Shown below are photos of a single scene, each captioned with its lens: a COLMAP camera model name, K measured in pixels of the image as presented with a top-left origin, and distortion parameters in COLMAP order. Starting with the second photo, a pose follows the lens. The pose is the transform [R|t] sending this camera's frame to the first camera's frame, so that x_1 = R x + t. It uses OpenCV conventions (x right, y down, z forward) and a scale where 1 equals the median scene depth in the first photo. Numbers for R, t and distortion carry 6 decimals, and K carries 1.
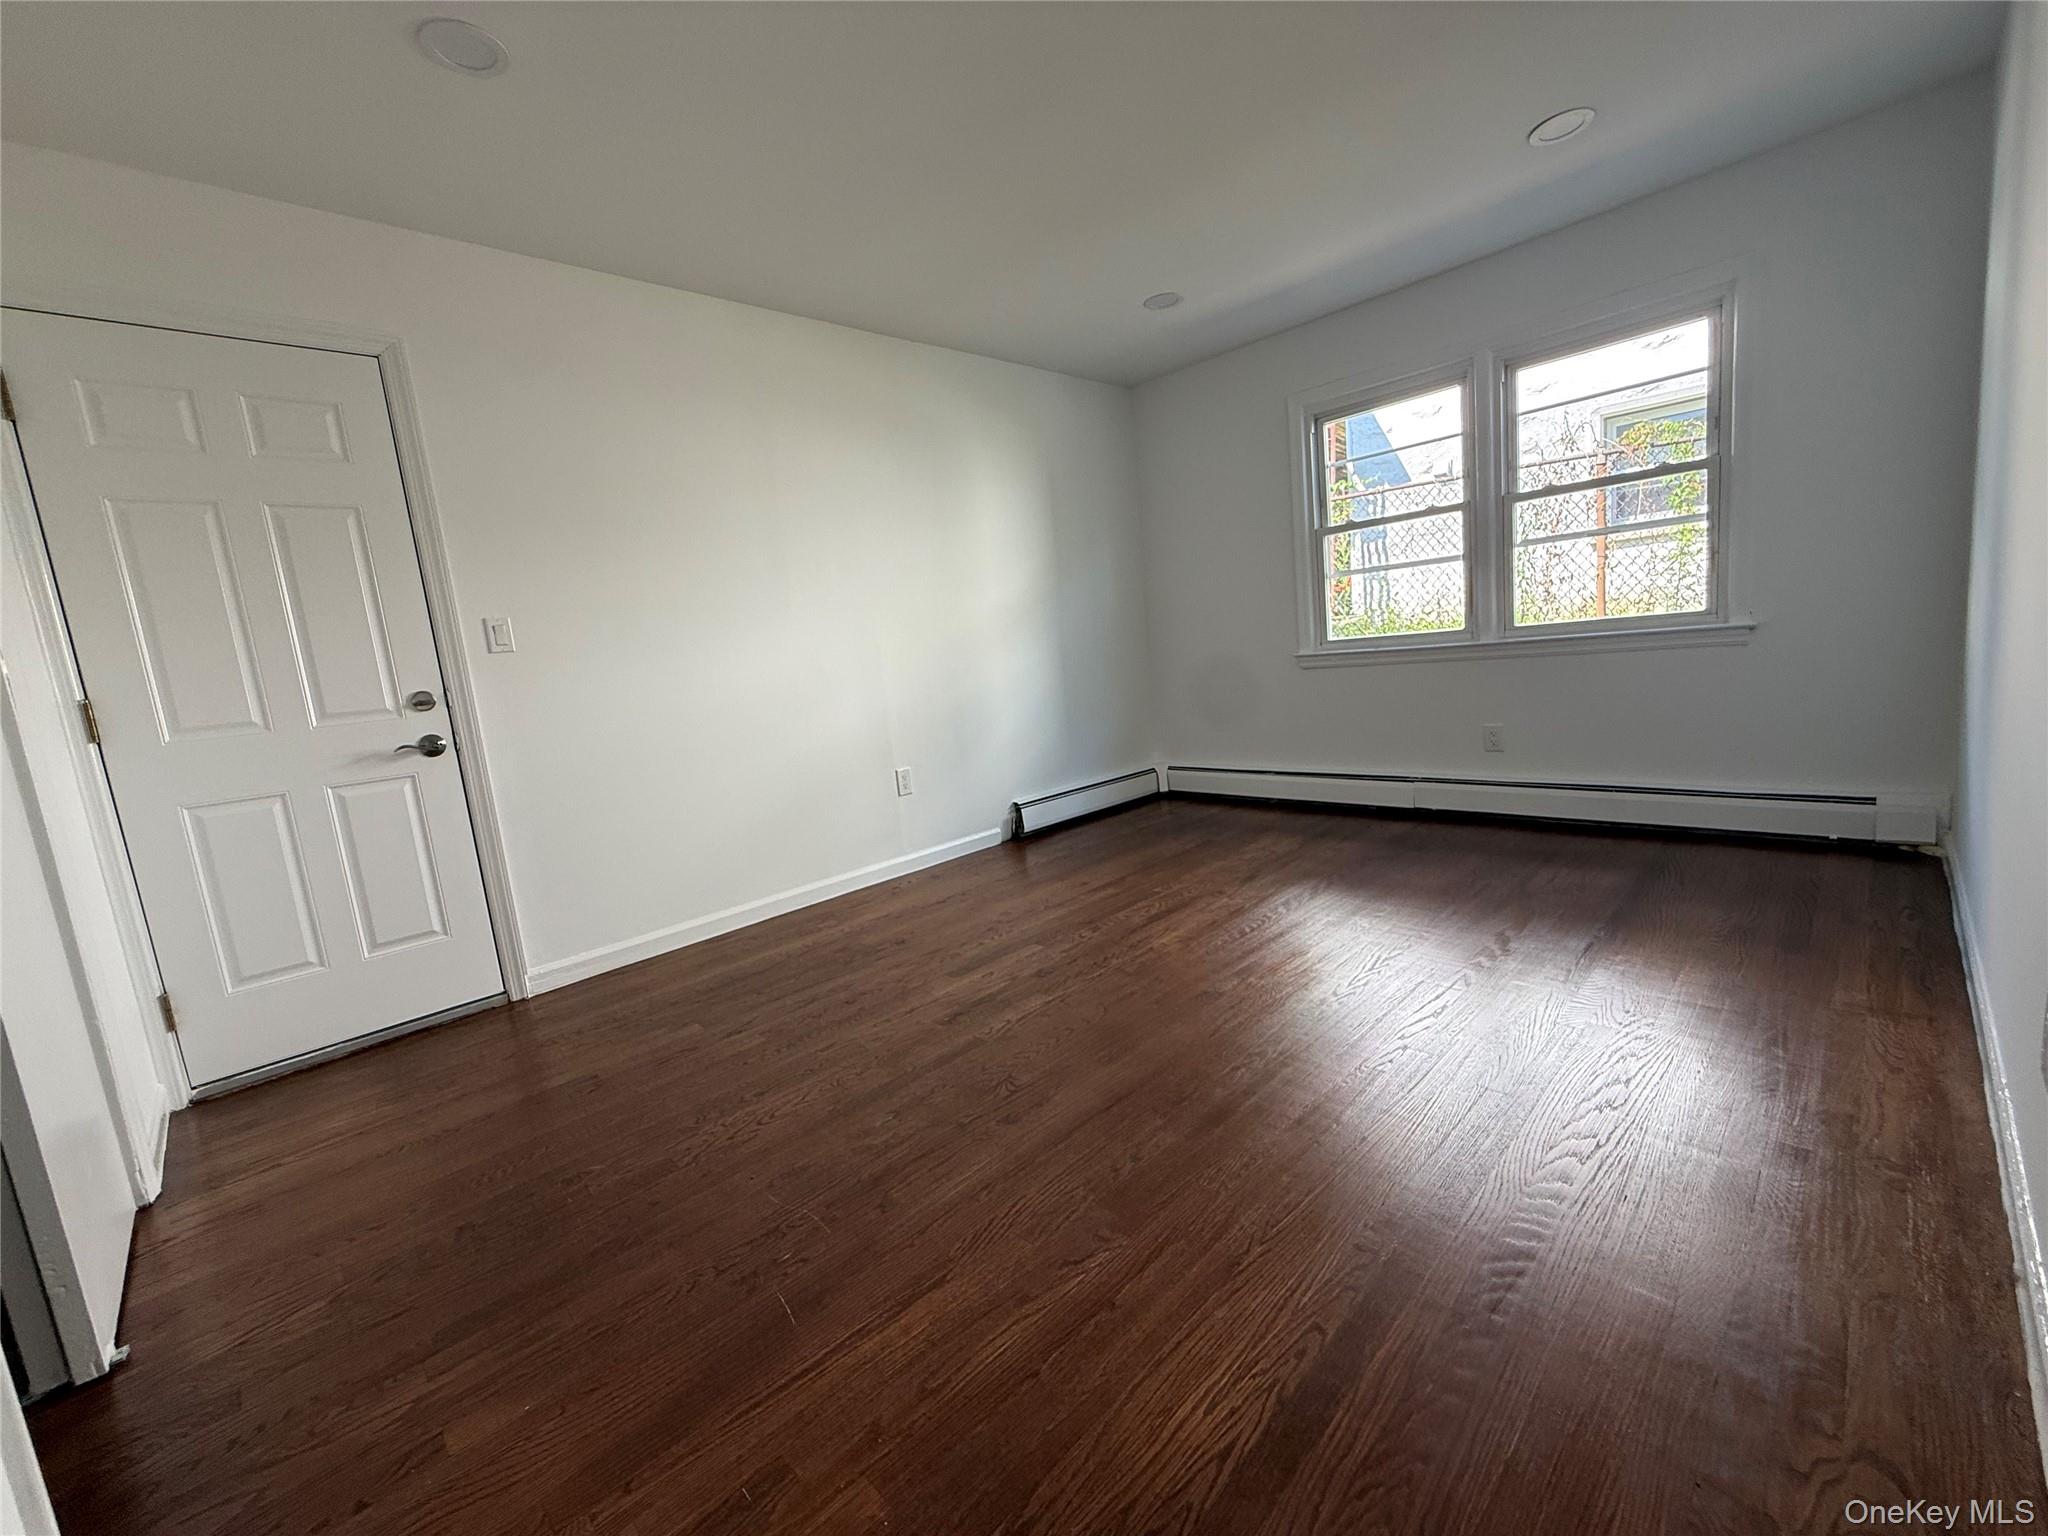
lens RADIAL K [[815.3, 0, 1018.1], [0, 815.3, 768.0], [0, 0, 1]] dist [0.002089, 0.000270]
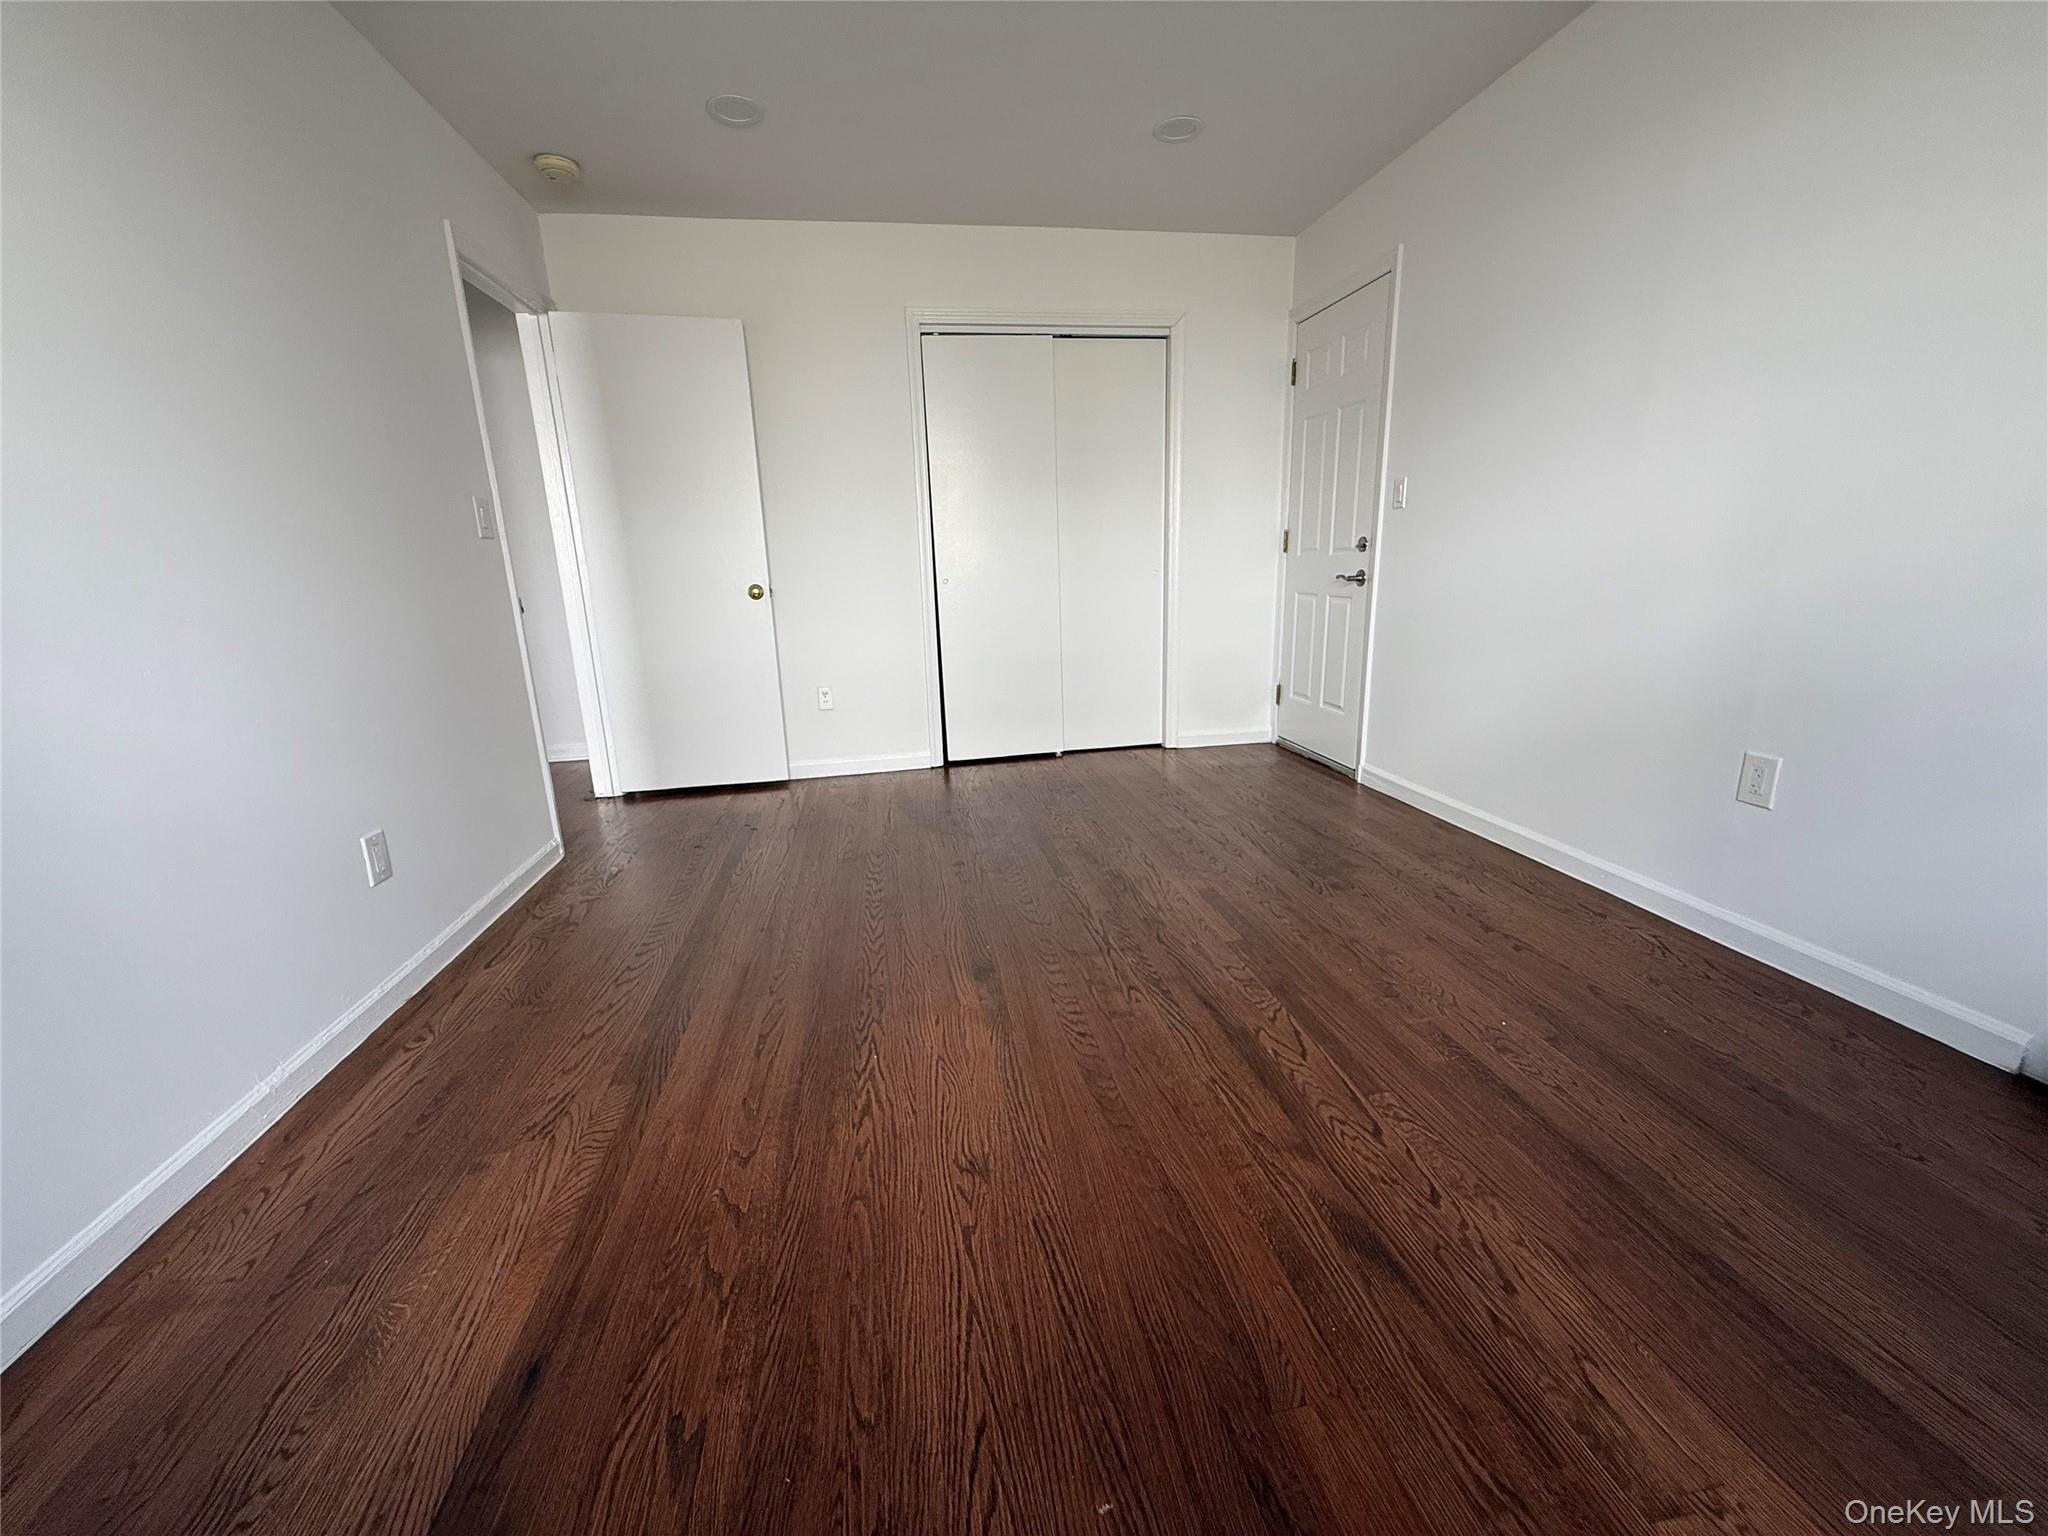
lens RADIAL K [[815.3, 0, 1018.1], [0, 815.3, 768.0], [0, 0, 1]] dist [0.002089, 0.000270]
pose [[-0.554135, 0.318938, -0.768904, 0.712727], [-0.035327, 0.913847, 0.404519, -0.253294], [0.831677, 0.251321, -0.495128, 1.201692]]
